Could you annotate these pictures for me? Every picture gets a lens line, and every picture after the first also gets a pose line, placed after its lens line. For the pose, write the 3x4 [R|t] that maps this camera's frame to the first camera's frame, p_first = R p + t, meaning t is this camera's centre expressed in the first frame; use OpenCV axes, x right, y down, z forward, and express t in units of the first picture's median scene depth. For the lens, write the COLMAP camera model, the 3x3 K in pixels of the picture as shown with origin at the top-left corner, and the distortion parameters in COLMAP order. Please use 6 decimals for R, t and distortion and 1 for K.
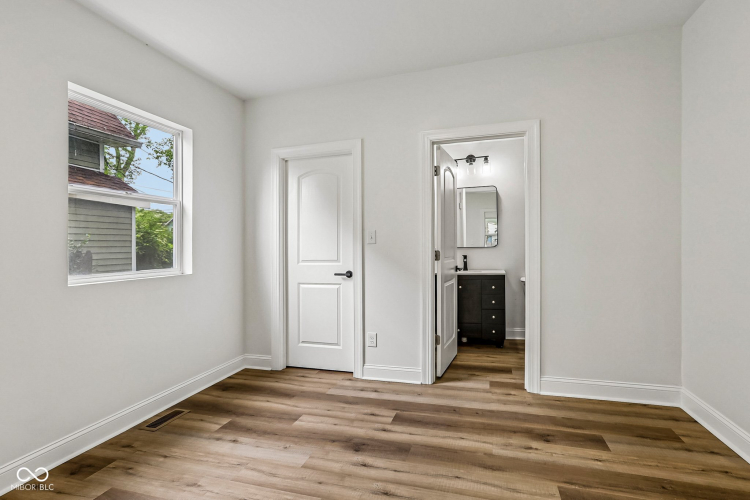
lens RADIAL K [[365.2, 0, 400.1], [0, 365.2, 248.5], [0, 0, 1]] dist [-0.003903, 0.018405]
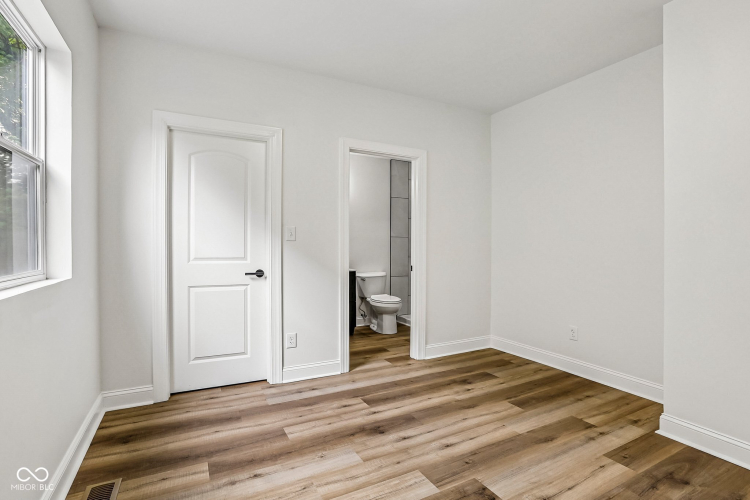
lens RADIAL K [[349.6, 0, 387.7], [0, 349.6, 249.8], [0, 0, 1]] dist [-0.032072, 0.015492]
pose [[0.718769, 0.021287, 0.694923, -0.641900], [-0.019498, 0.999755, -0.010458, 0.018299], [-0.694976, -0.006033, 0.719008, 0.197908]]
